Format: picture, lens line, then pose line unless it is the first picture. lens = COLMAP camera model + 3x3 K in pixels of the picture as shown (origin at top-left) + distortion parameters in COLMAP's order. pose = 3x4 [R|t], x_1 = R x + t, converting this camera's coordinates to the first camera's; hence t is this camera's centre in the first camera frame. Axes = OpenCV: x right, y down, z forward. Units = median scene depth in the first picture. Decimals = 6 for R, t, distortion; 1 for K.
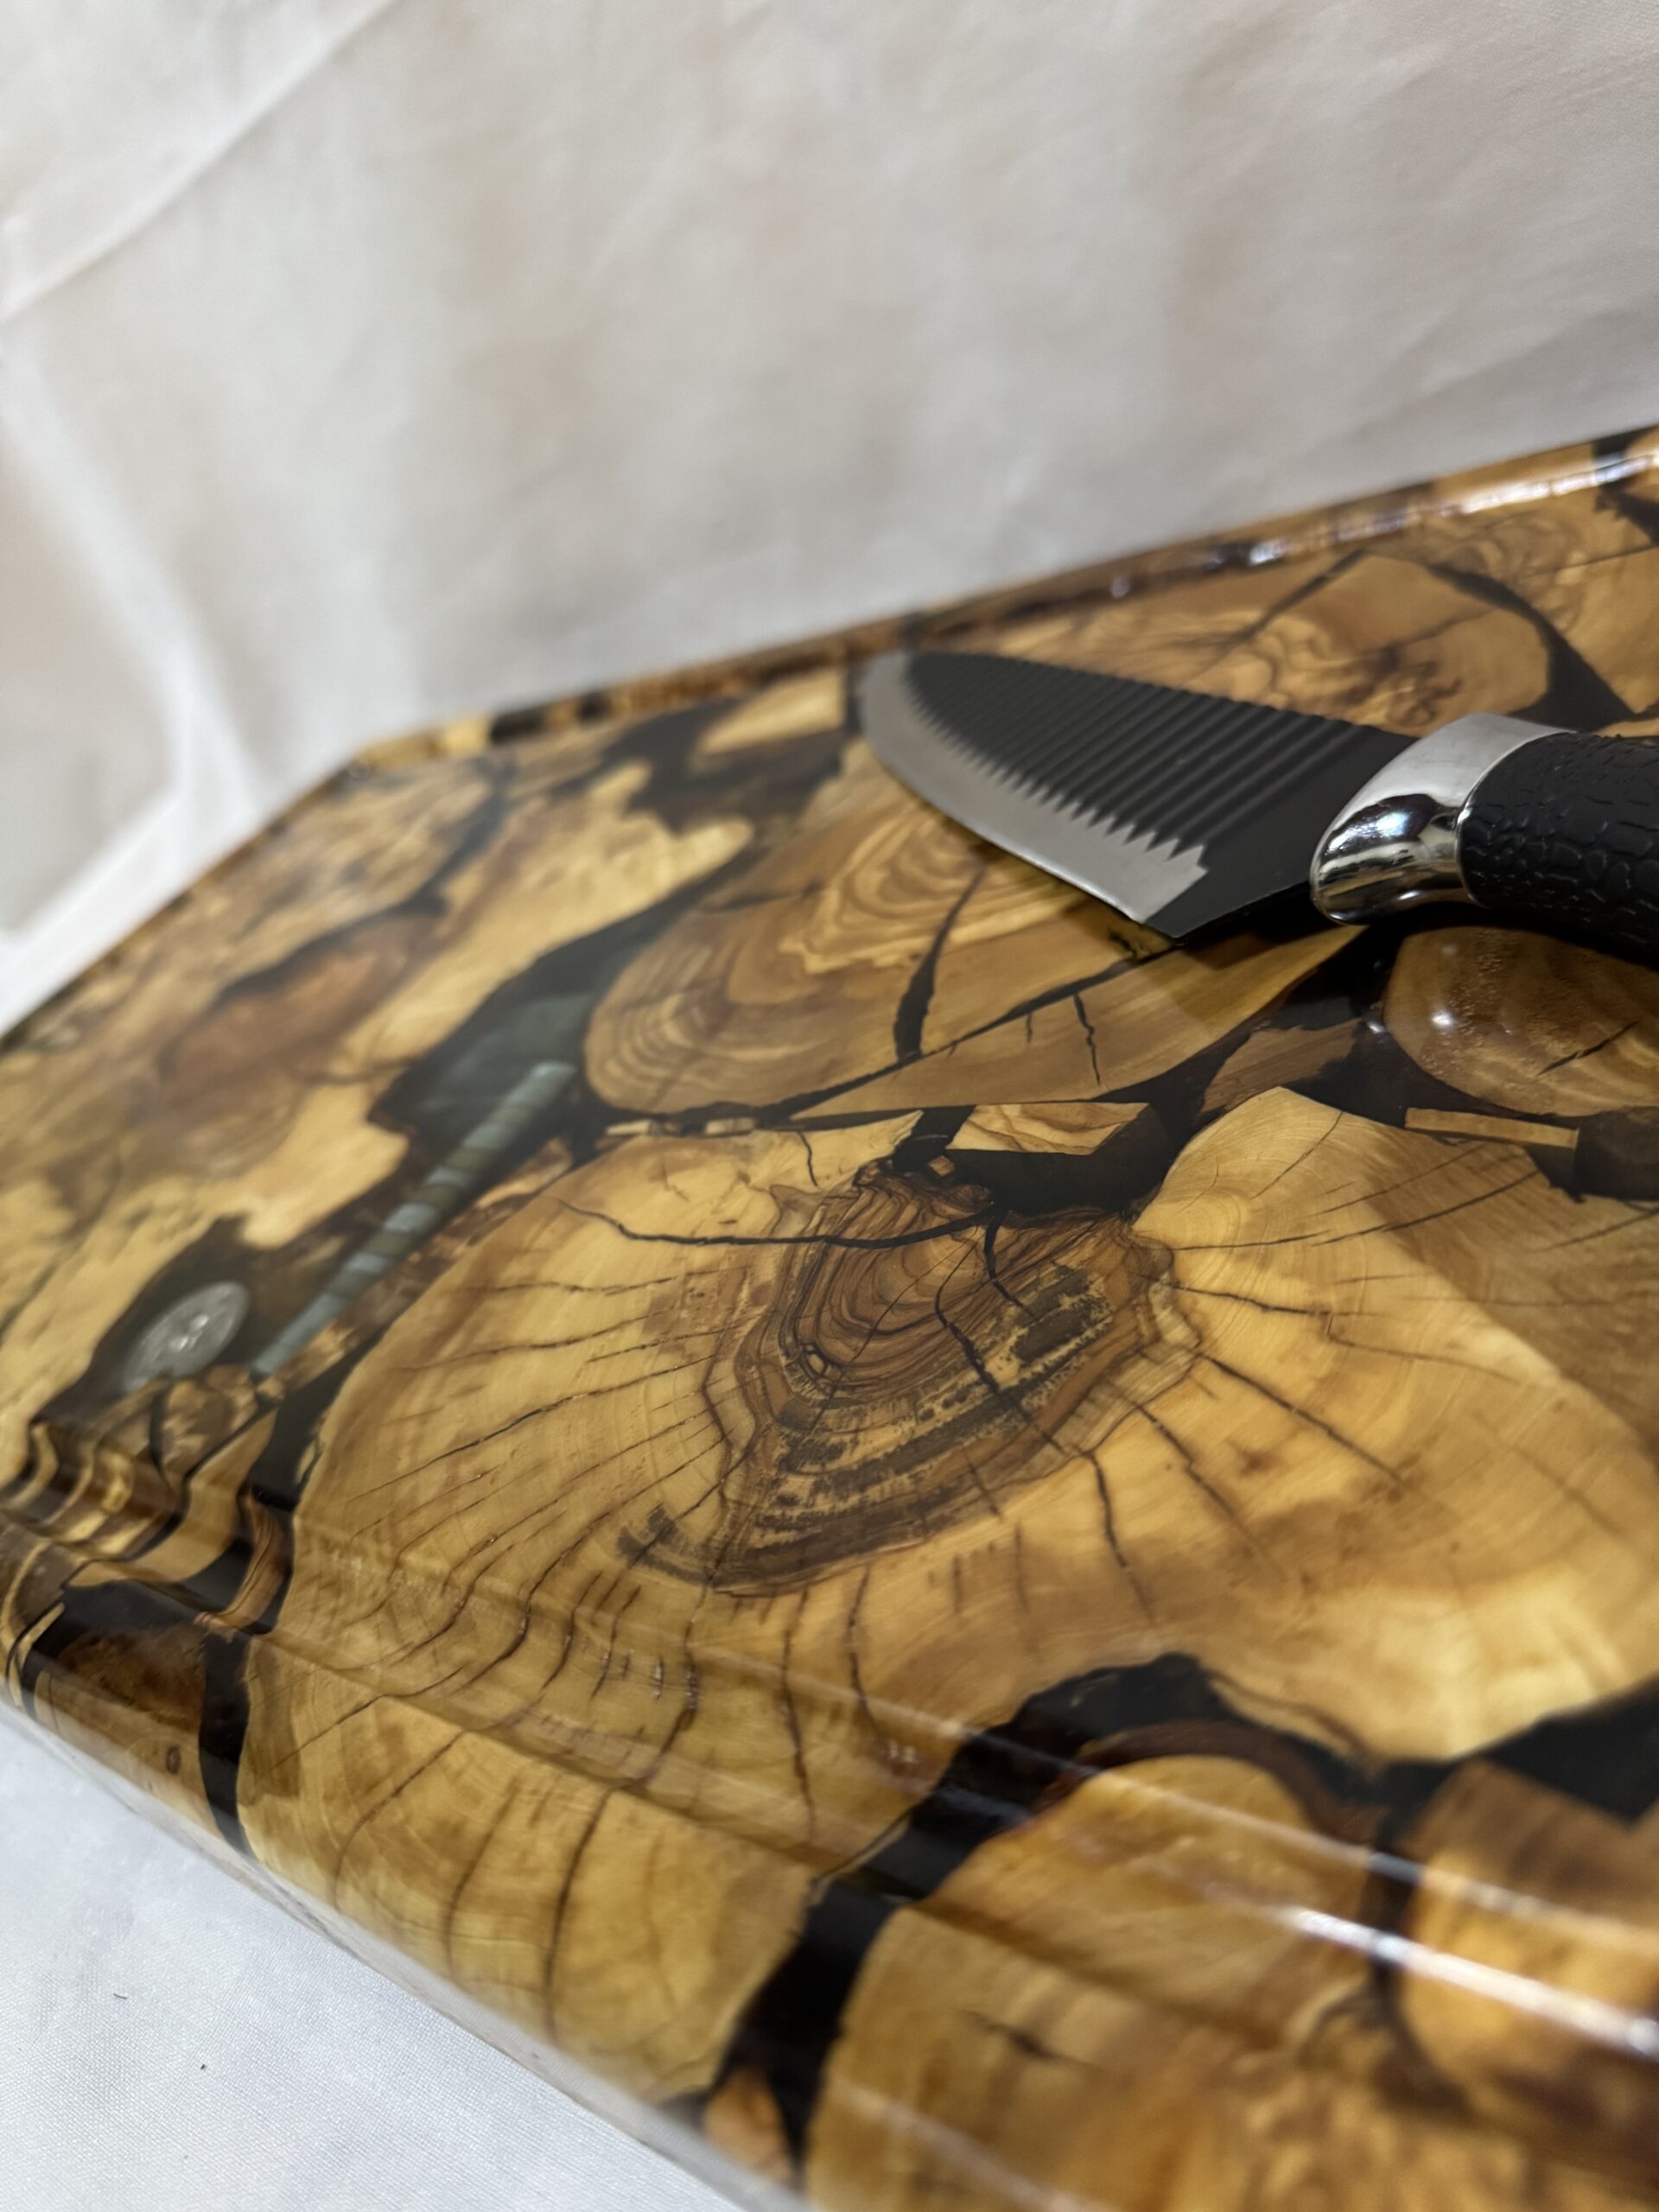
lens RADIAL K [[1645.5, 0, 827.8], [0, 1645.5, 1110.5], [0, 0, 1]] dist [0.149051, -0.427023]
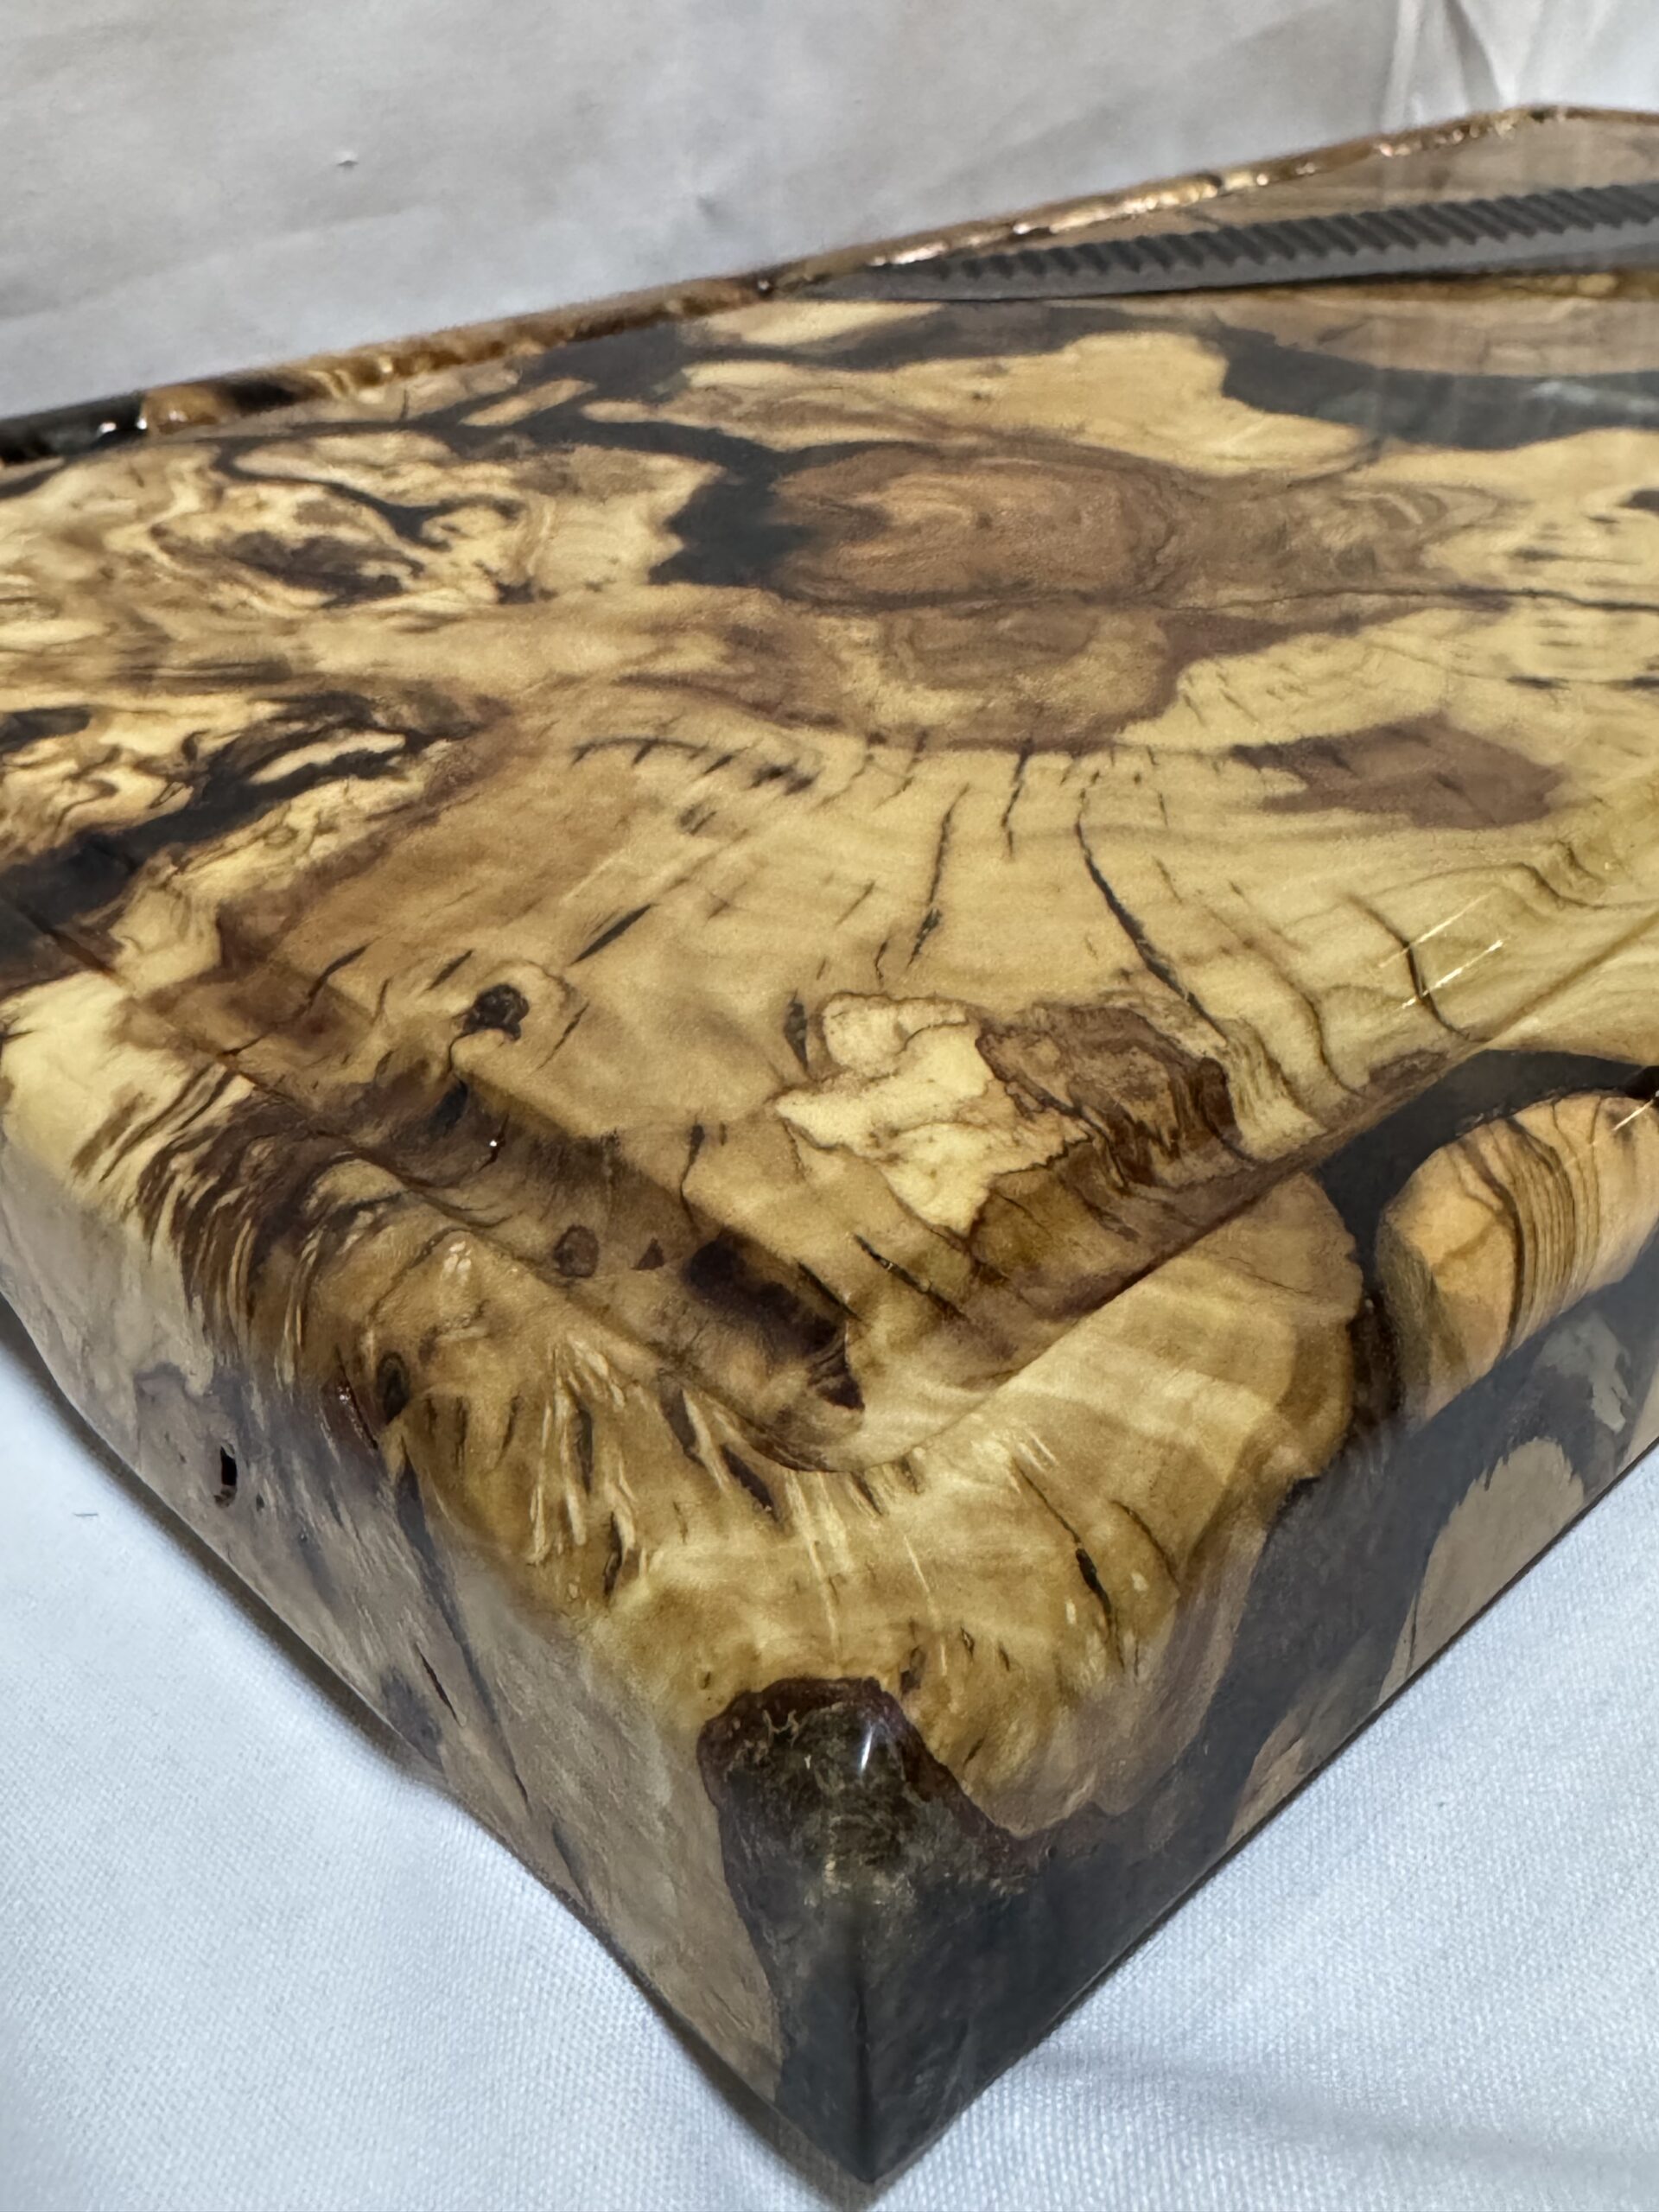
lens RADIAL K [[2129.6, 0, 829.5], [0, 2129.6, 1106.0], [0, 0, 1]] dist [-0.001315, -0.034124]
pose [[0.169856, -0.109929, 0.979318, -1.976483], [0.473968, 0.880385, 0.016618, 0.163756], [-0.864004, 0.461343, 0.201641, 1.710573]]
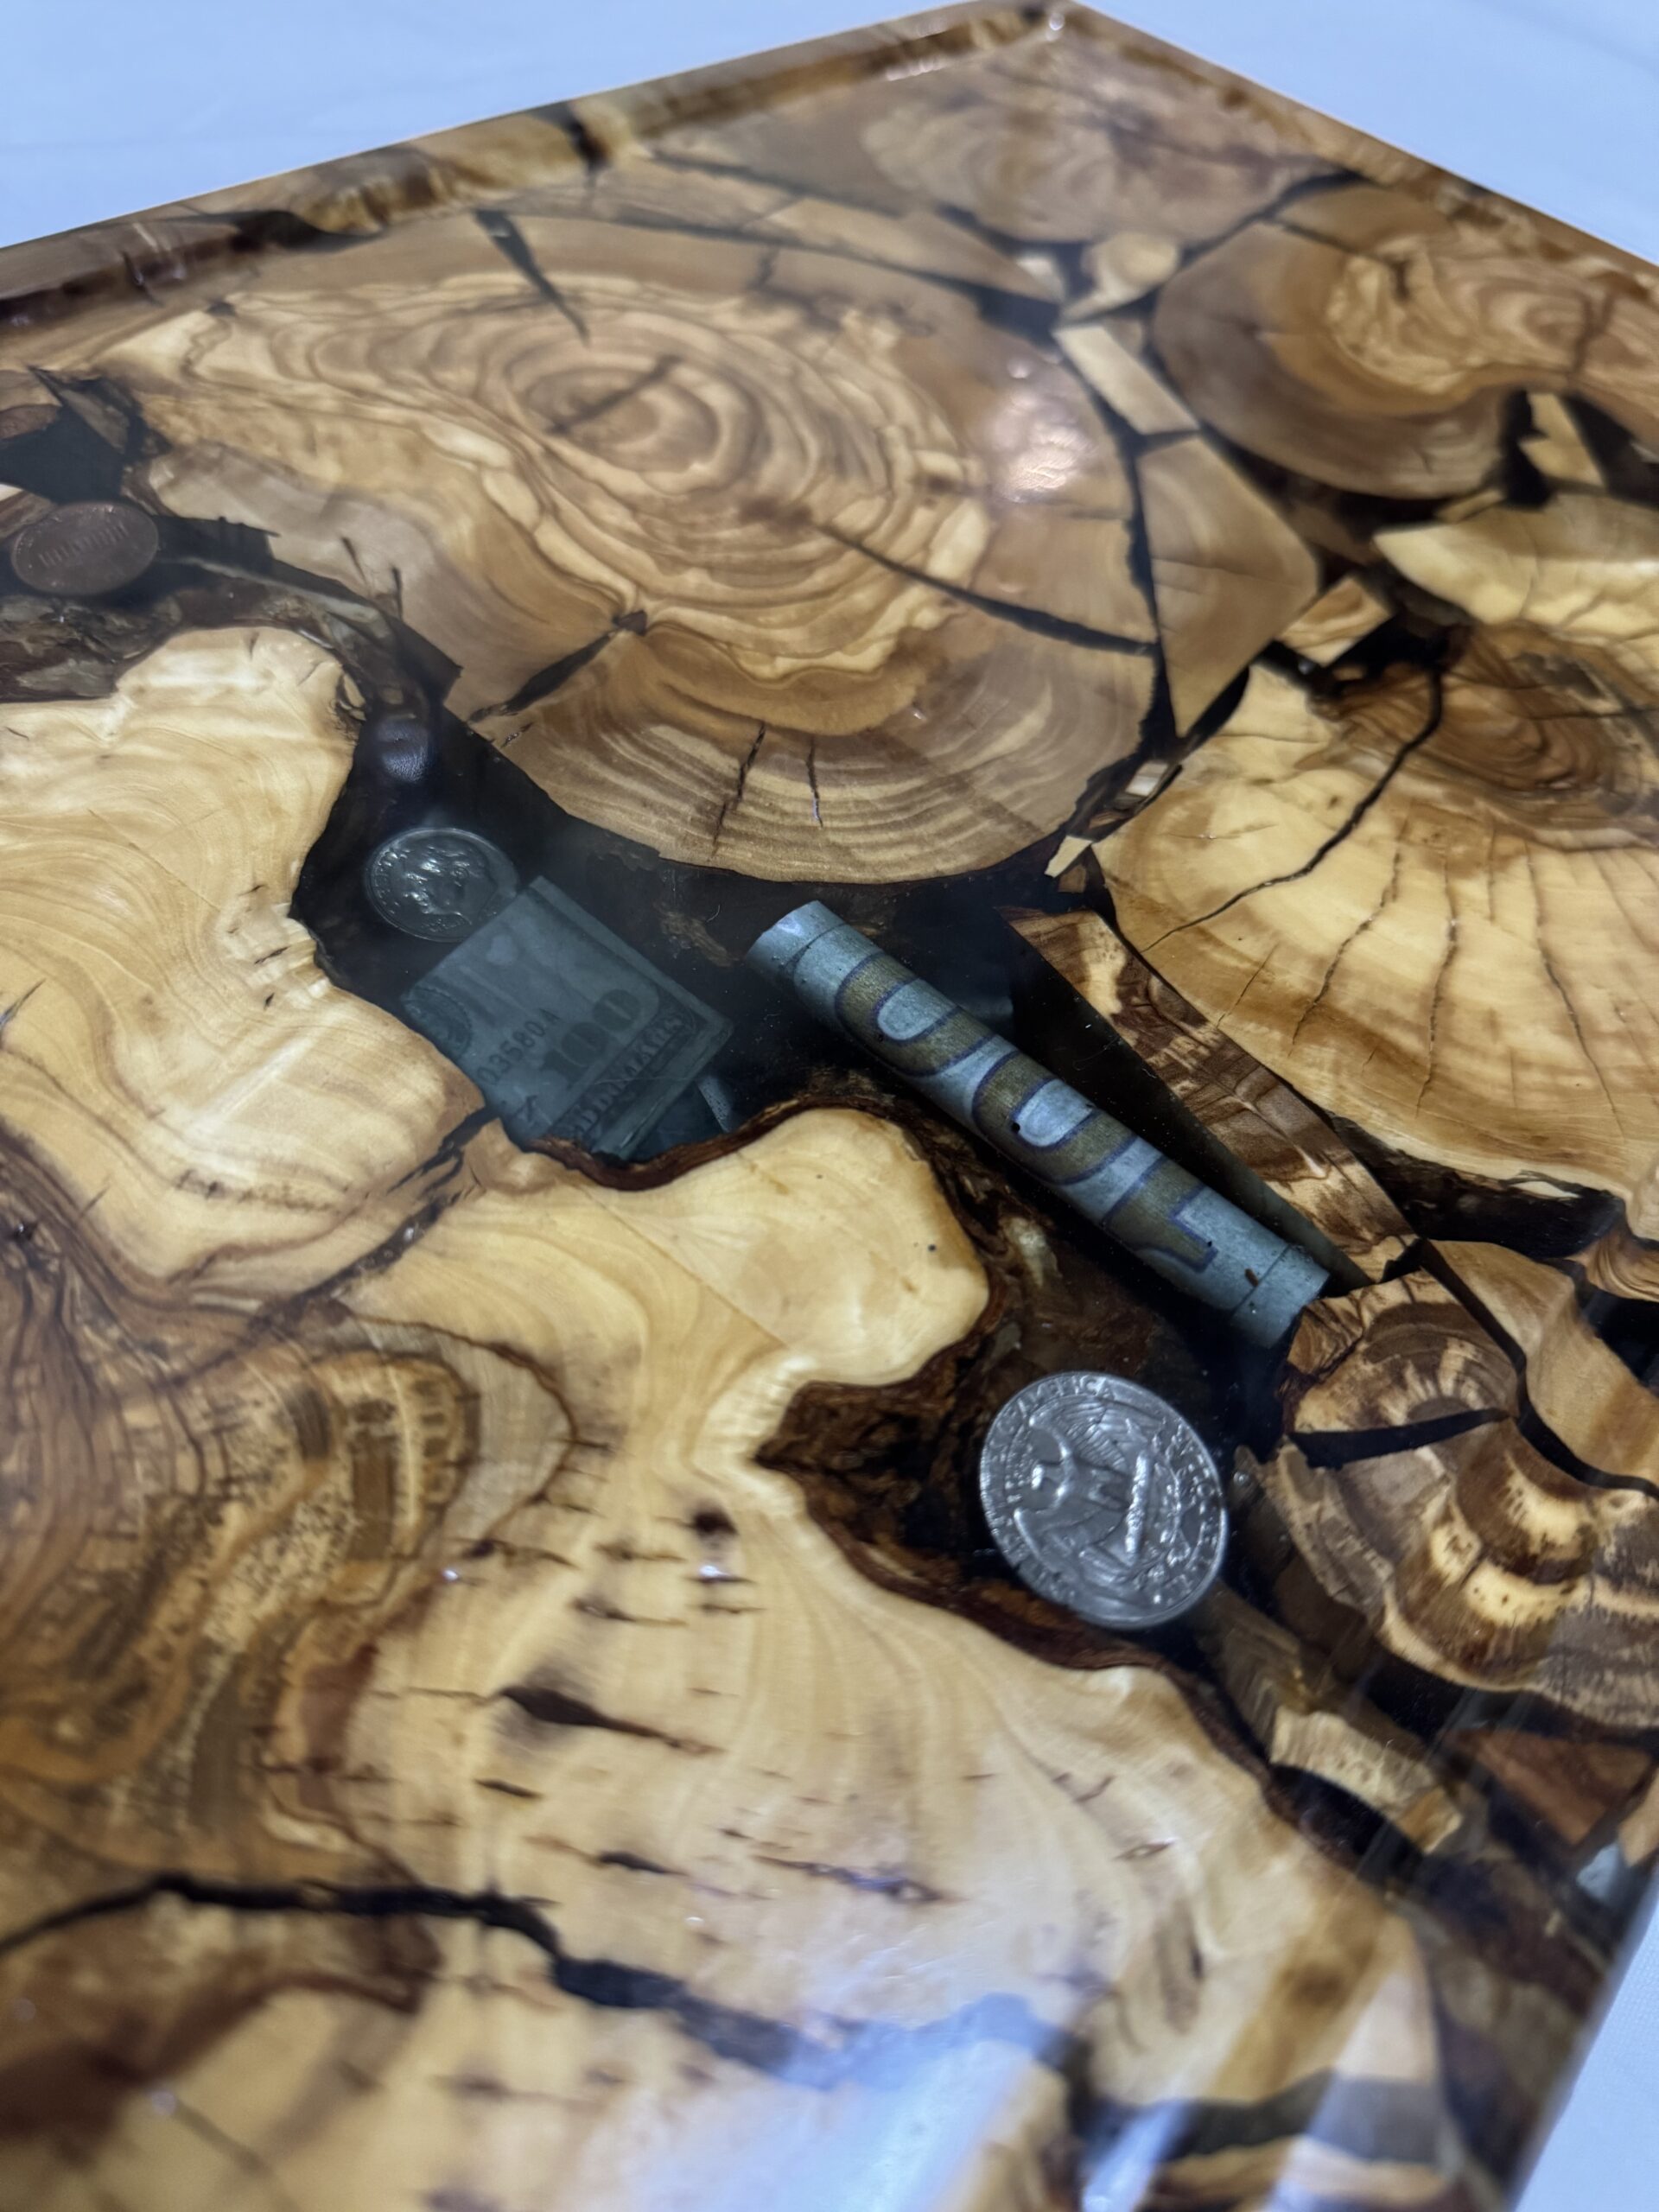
lens RADIAL K [[1645.5, 0, 827.8], [0, 1645.5, 1110.5], [0, 0, 1]] dist [0.149051, -0.427023]
pose [[-0.001680, -0.421355, 0.906894, -1.052334], [0.372432, 0.841389, 0.391610, -0.284017], [-0.928058, 0.338414, 0.155513, 1.188765]]
